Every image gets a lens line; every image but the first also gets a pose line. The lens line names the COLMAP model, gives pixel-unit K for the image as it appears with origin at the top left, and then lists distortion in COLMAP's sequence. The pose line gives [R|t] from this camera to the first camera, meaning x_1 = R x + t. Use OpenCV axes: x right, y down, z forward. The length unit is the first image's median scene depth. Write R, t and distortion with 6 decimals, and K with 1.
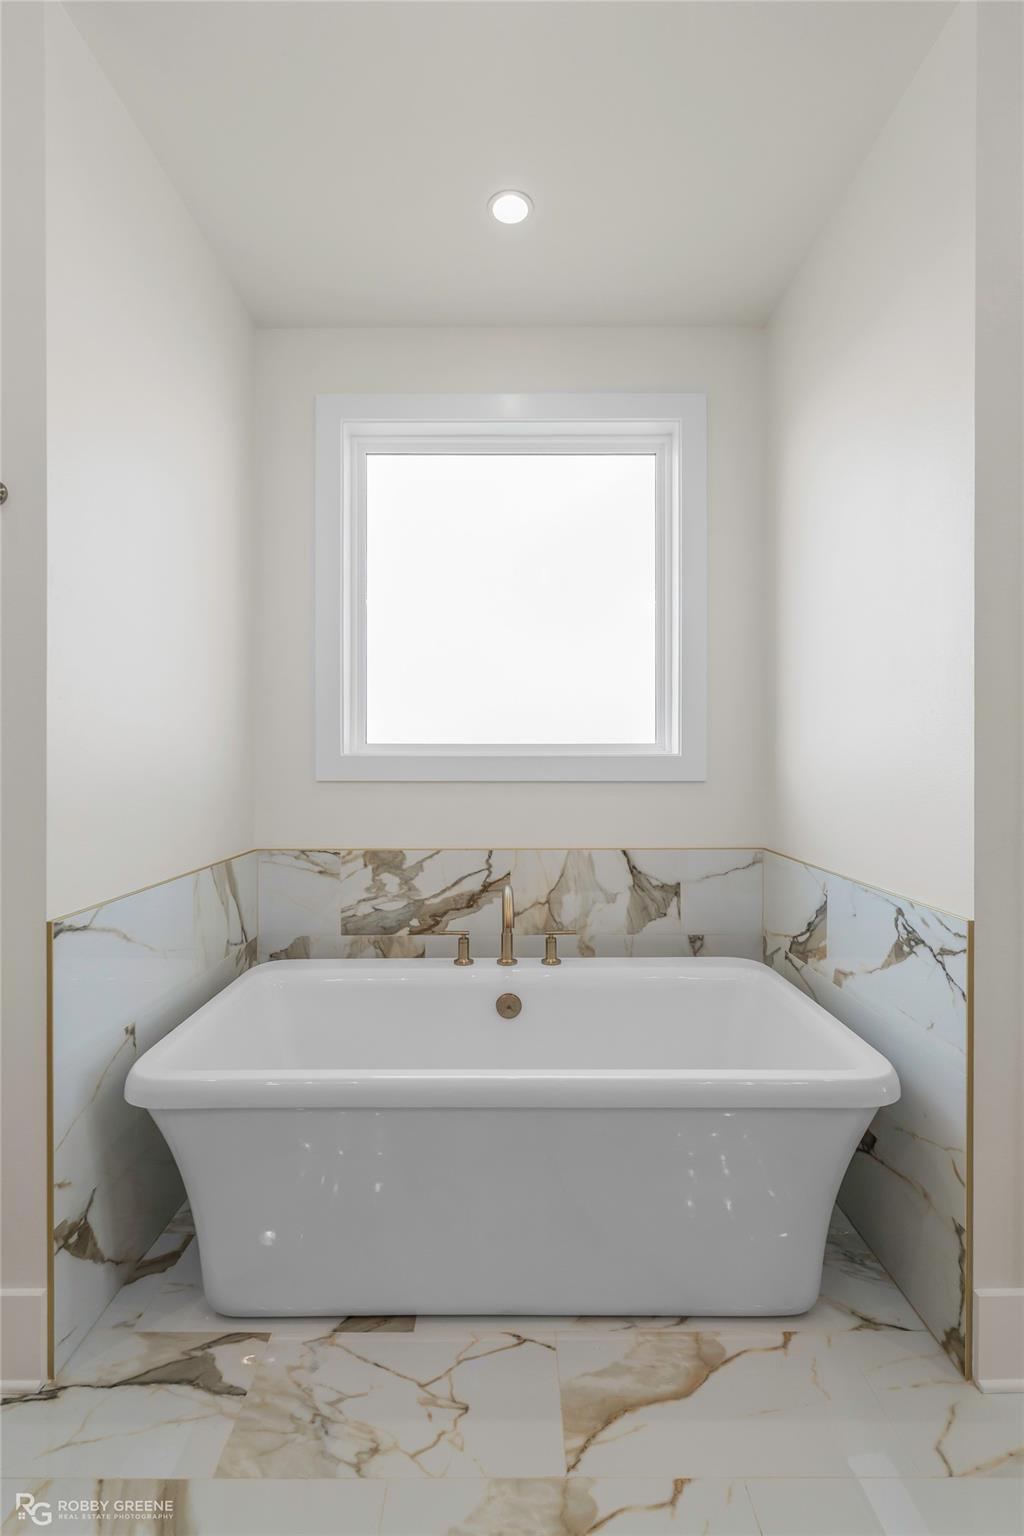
lens RADIAL K [[699.2, 0, 512.0], [0, 699.2, 768.0], [0, 0, 1]] dist [0.000354, 0.000026]
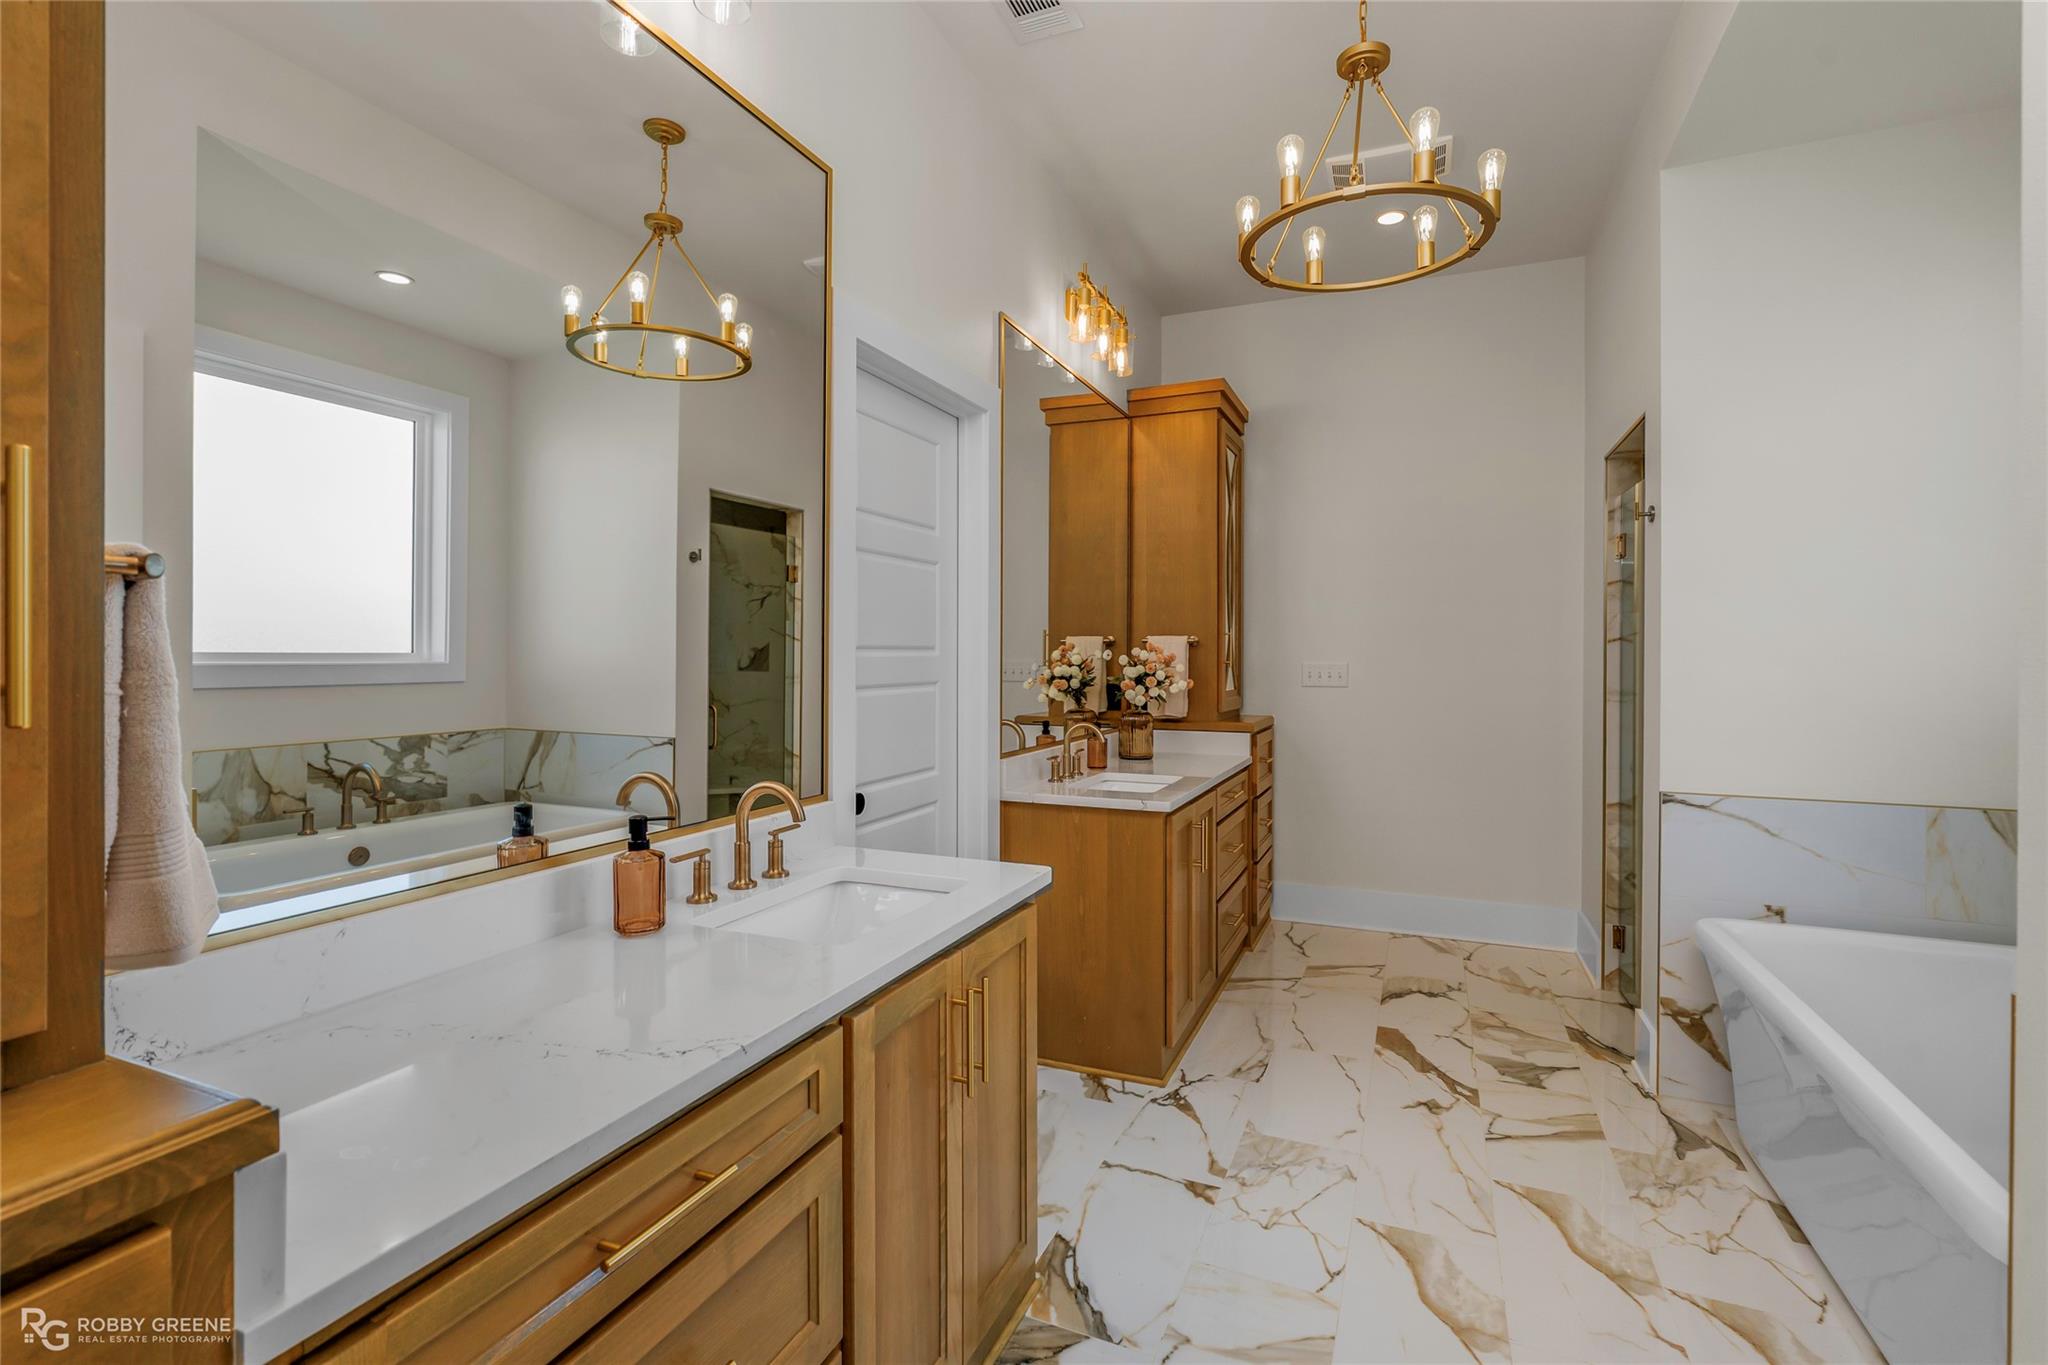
lens RADIAL K [[932.2, 0, 1023.6], [0, 932.2, 658.0], [0, 0, 1]] dist [0.000354, 0.000026]
pose [[-0.393153, 0.002324, -0.919470, 1.727529], [-0.014090, 0.999864, 0.008552, -0.067903], [0.919365, 0.016318, -0.393067, 0.514813]]
